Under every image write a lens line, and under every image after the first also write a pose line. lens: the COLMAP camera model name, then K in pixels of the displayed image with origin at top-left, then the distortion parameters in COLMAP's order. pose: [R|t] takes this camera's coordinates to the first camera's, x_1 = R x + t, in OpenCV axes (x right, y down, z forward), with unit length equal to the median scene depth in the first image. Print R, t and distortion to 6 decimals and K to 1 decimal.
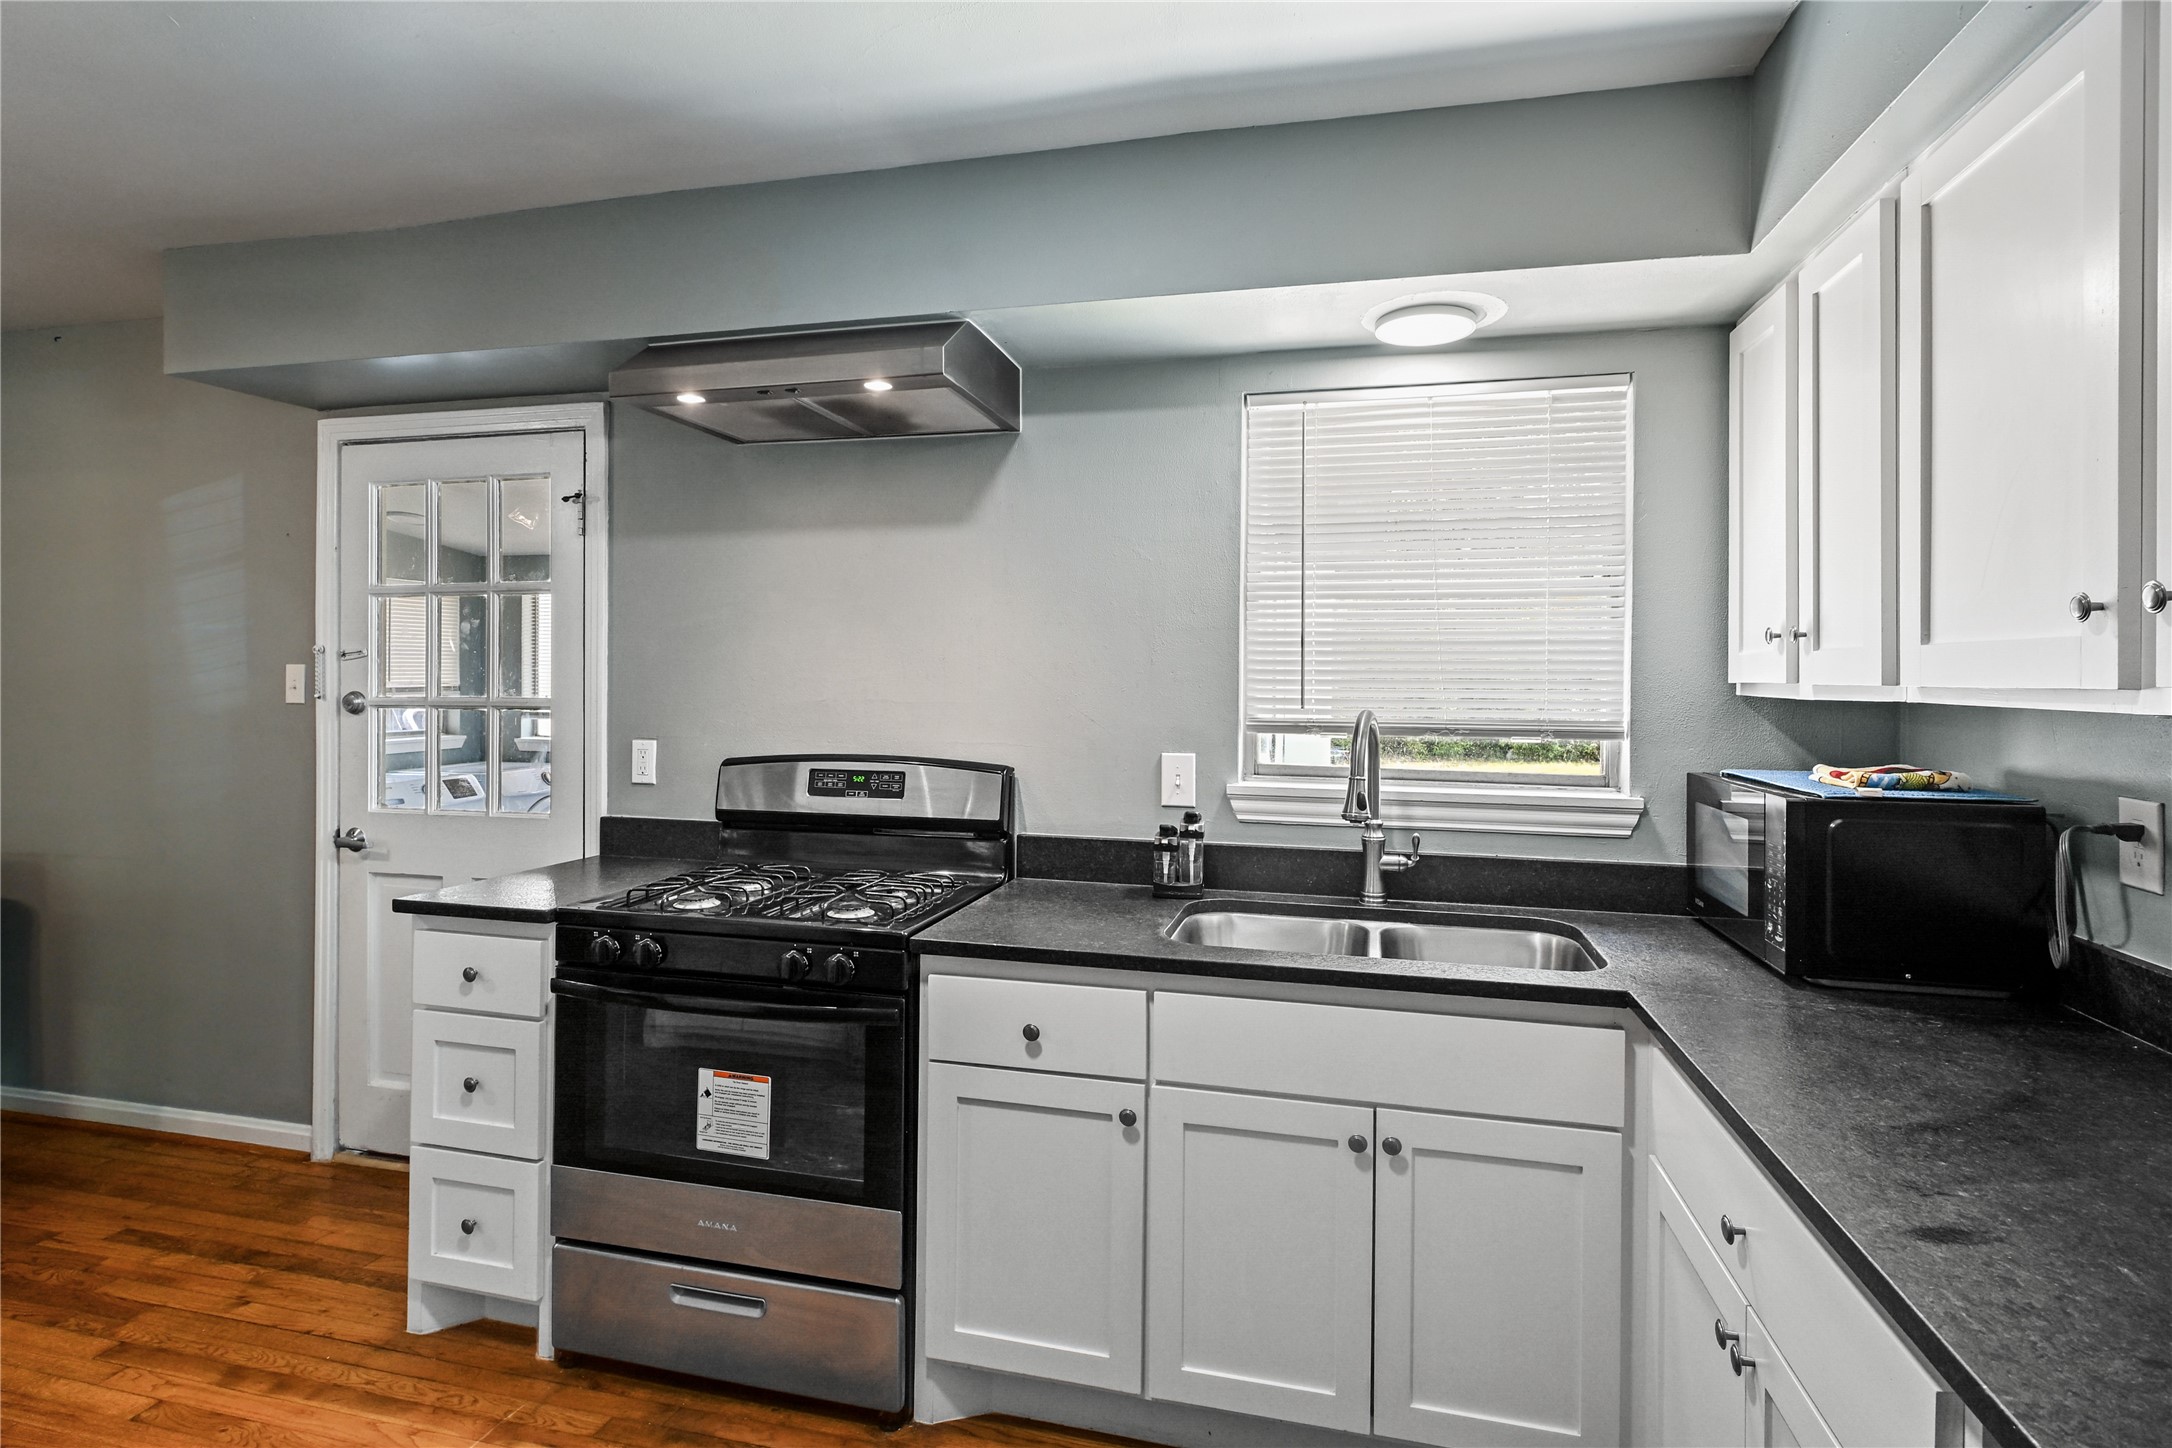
lens RADIAL K [[1103.6, 0, 1076.2], [0, 1103.6, 679.0], [0, 0, 1]] dist [0.001987, -0.000521]
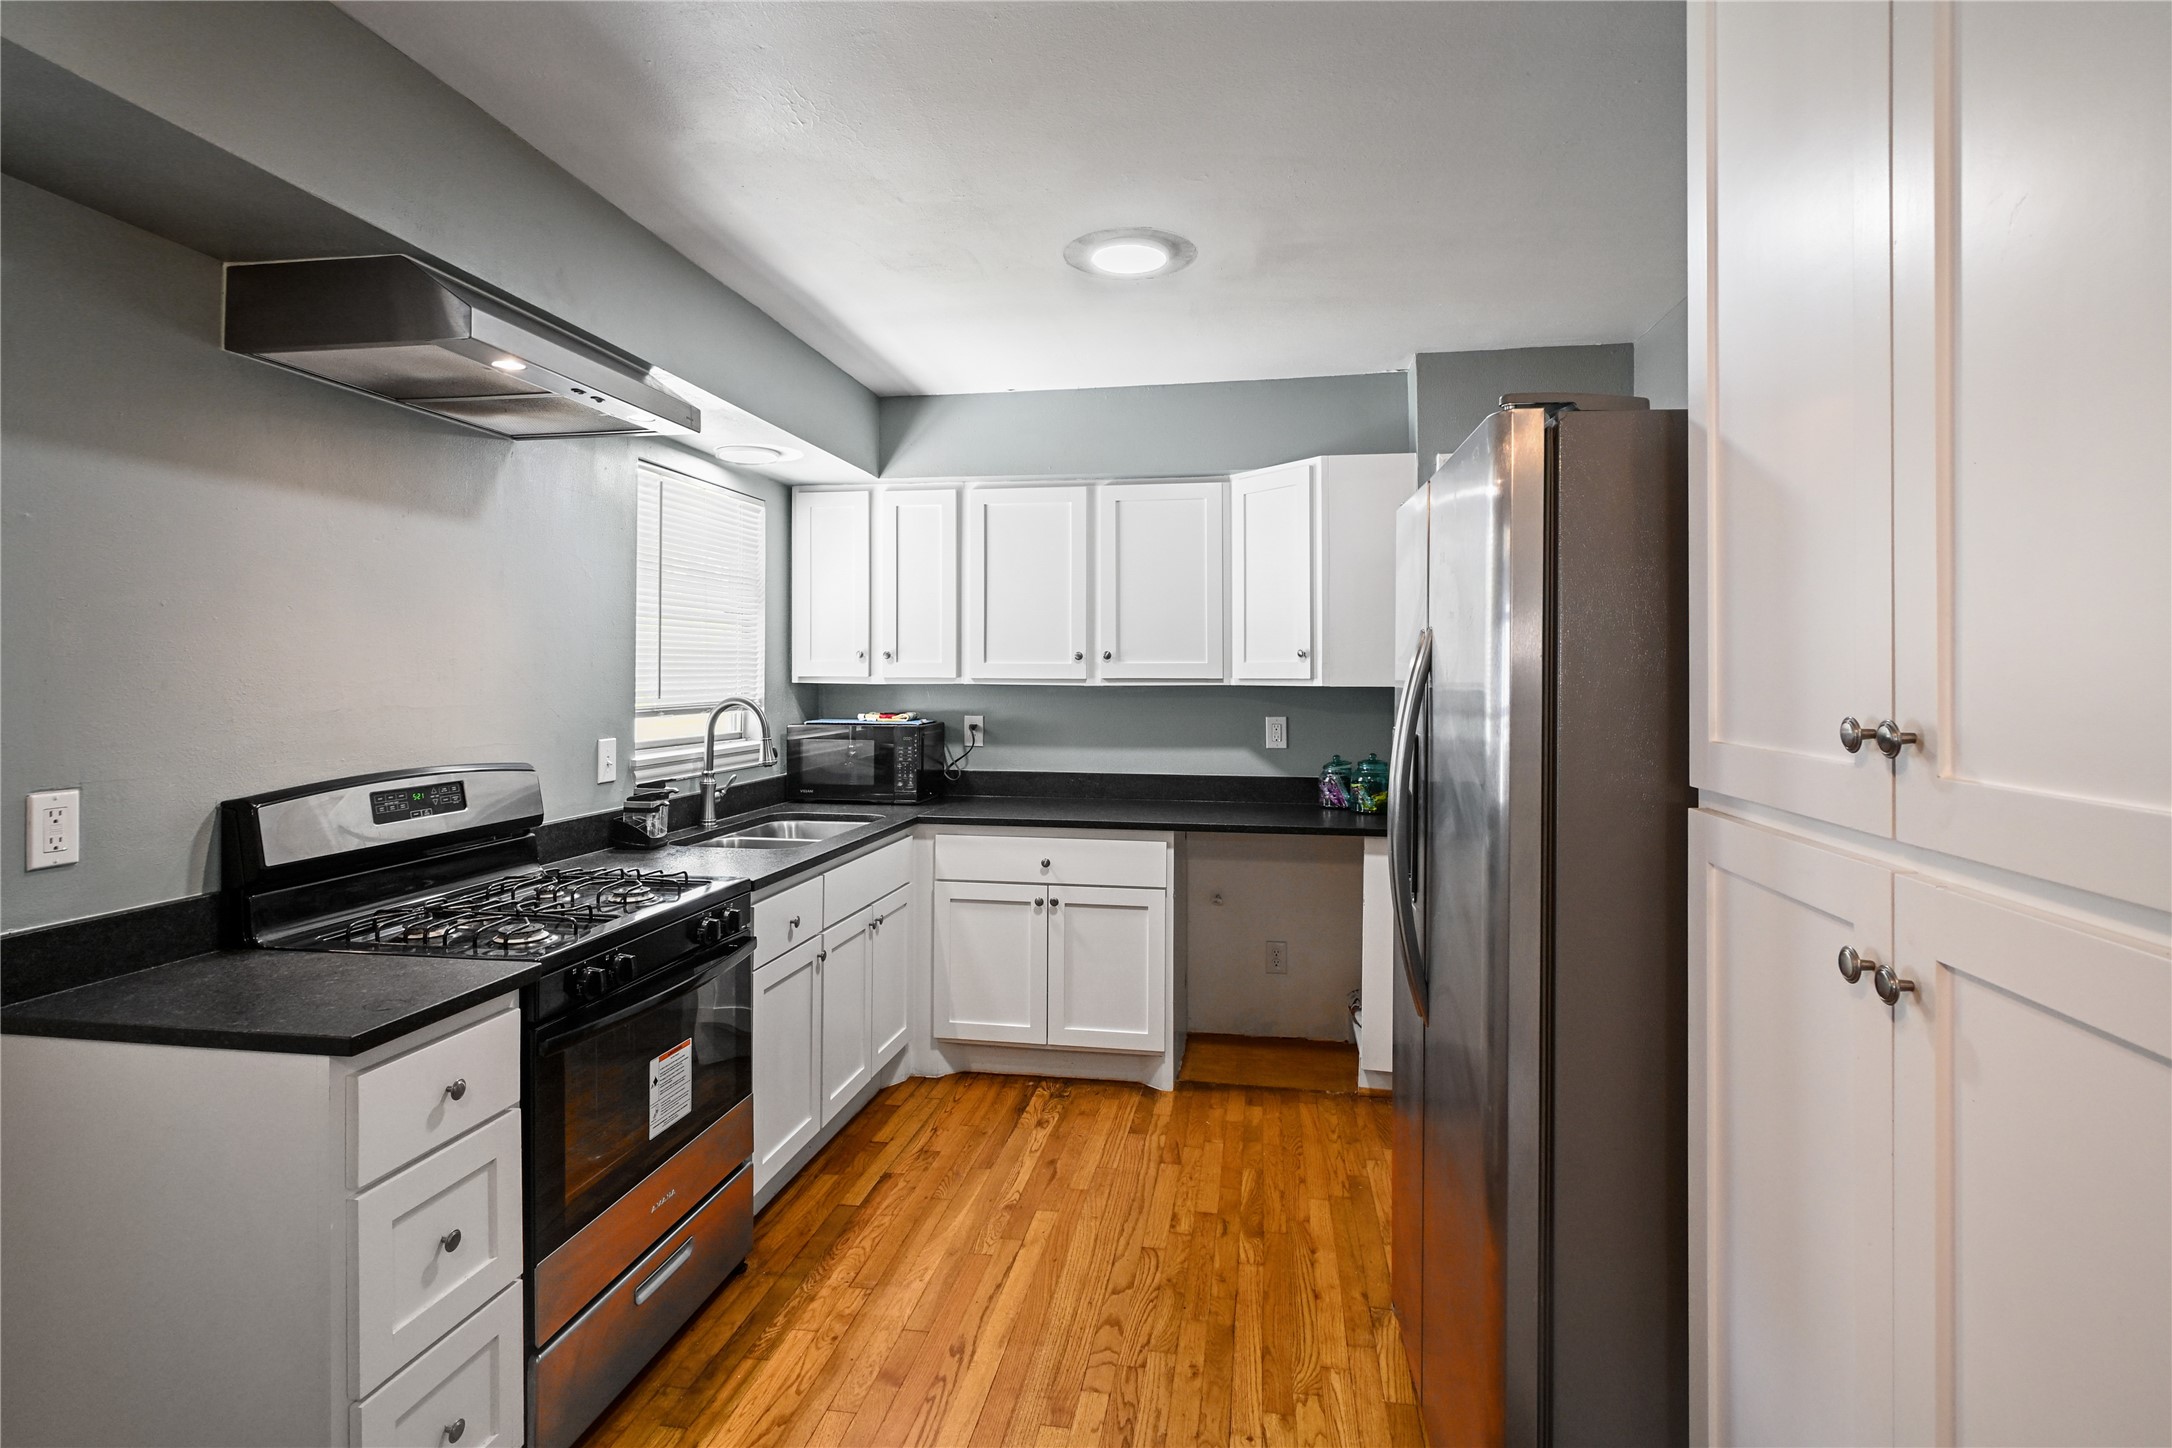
lens RADIAL K [[1103.6, 0, 1103.7], [0, 1103.6, 668.1], [0, 0, 1]] dist [0.001987, -0.000521]
pose [[-0.099919, -0.003104, 0.994991, -1.030204], [-0.002355, 0.999993, 0.002883, -0.013910], [-0.994993, -0.002055, -0.099926, 0.499046]]
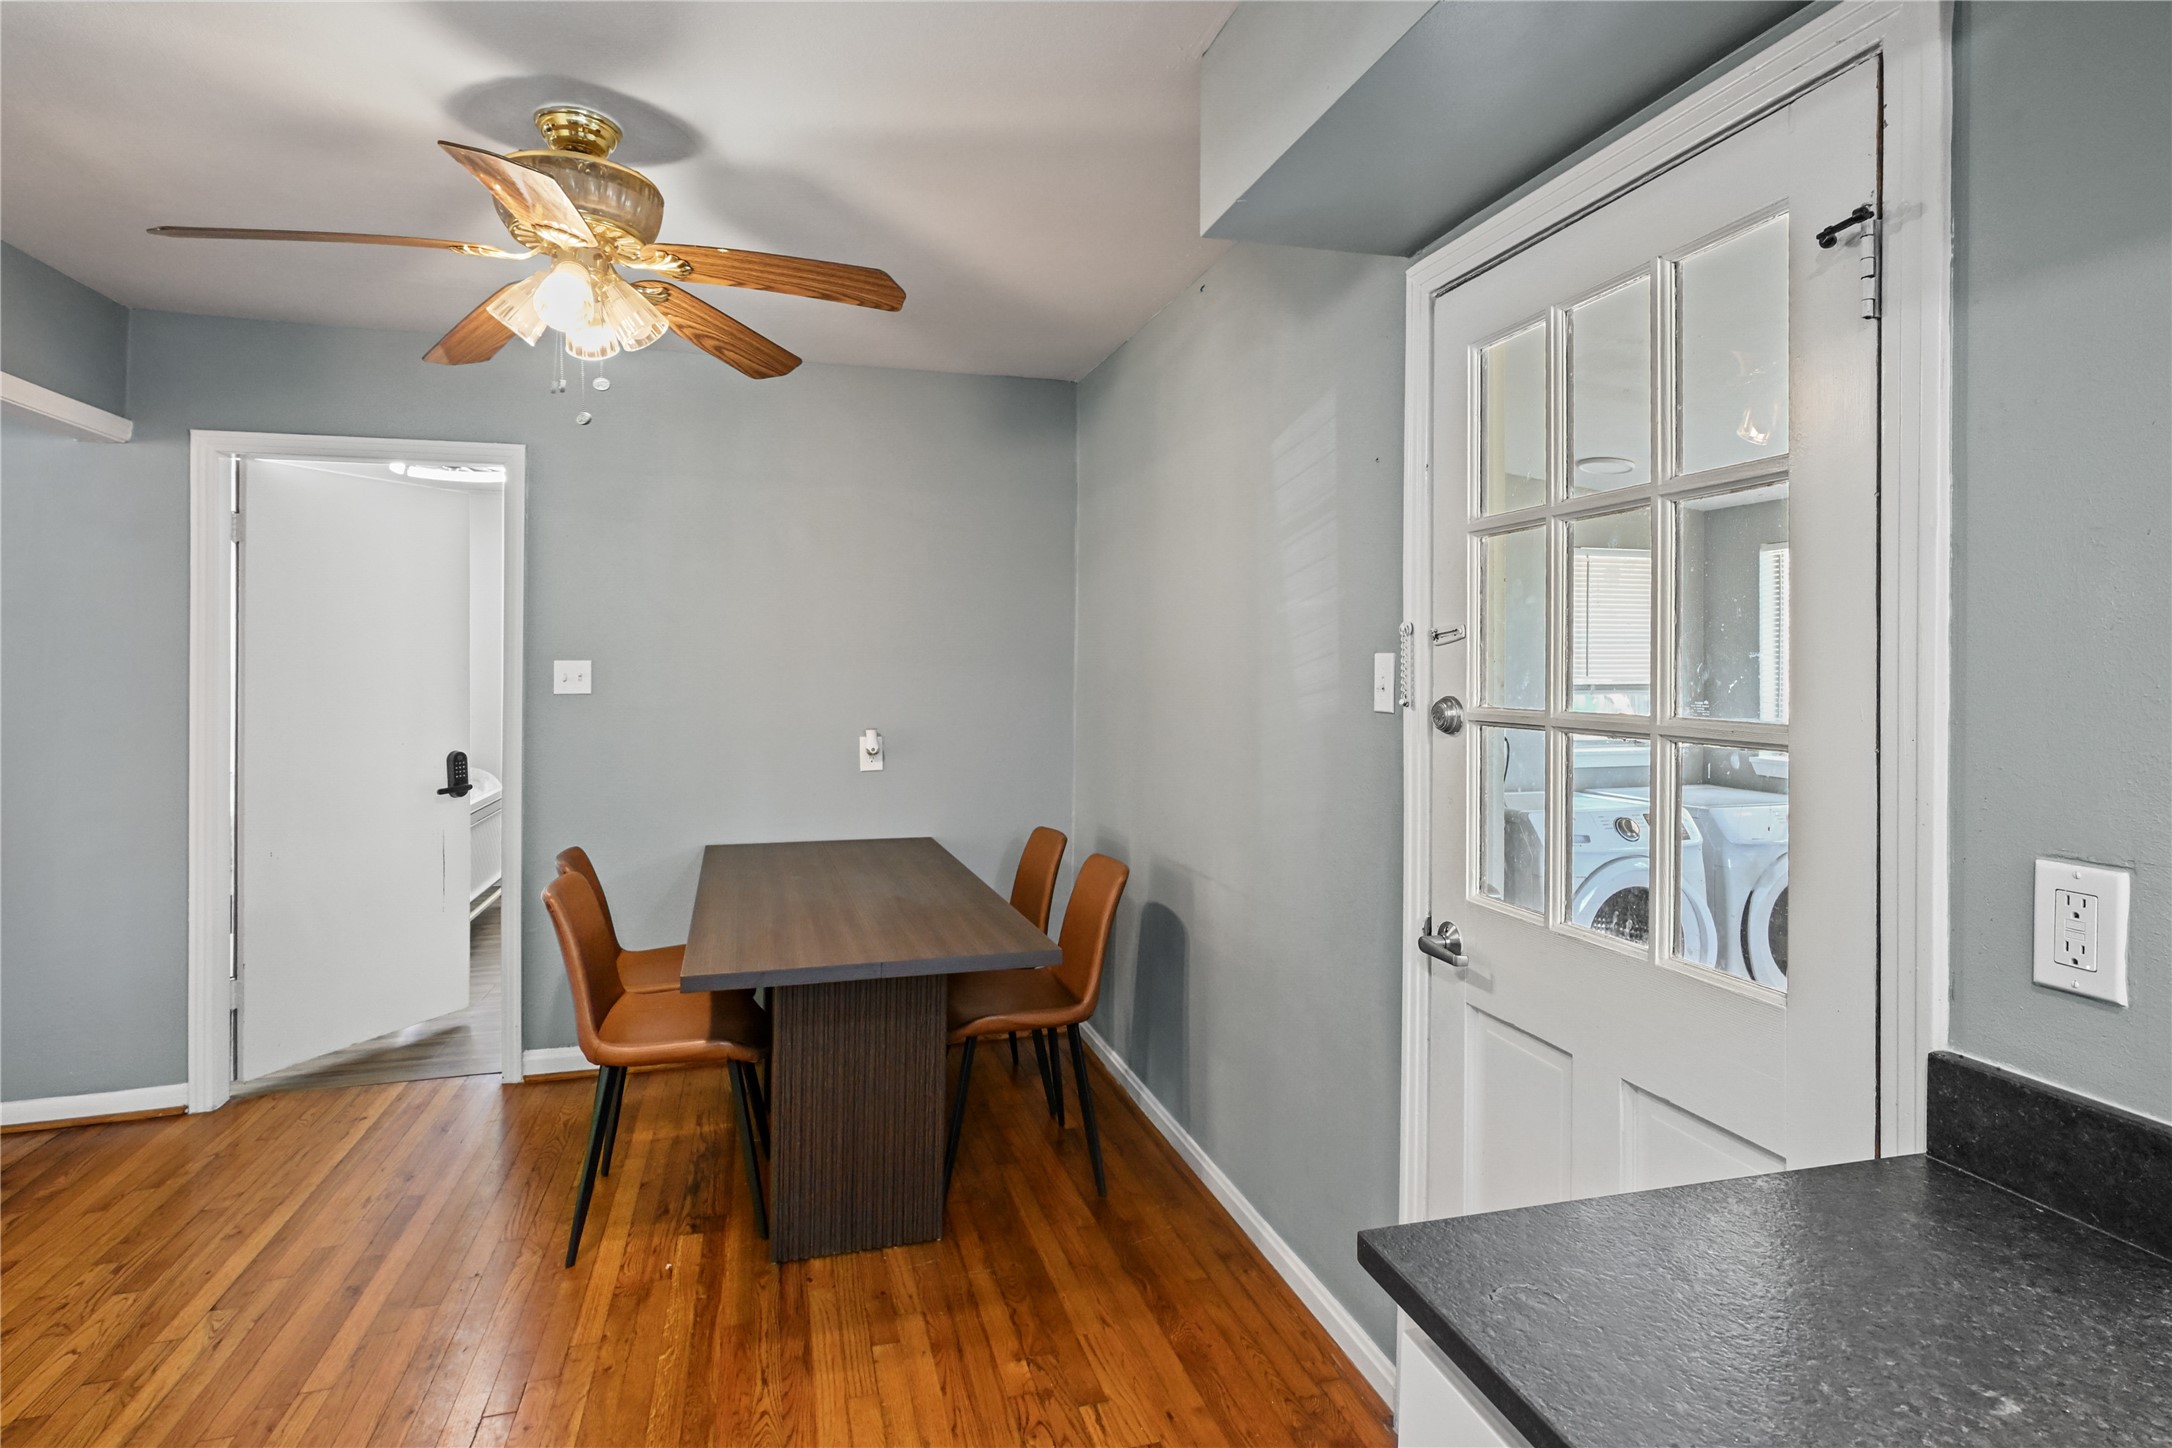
lens RADIAL K [[1103.6, 0, 1066.6], [0, 1103.6, 665.2], [0, 0, 1]] dist [0.001987, -0.000521]
pose [[0.492773, -0.001711, -0.870156, -0.249151], [-0.002770, 0.999990, -0.003536, -0.003495], [0.870153, 0.004153, 0.492764, 0.561576]]
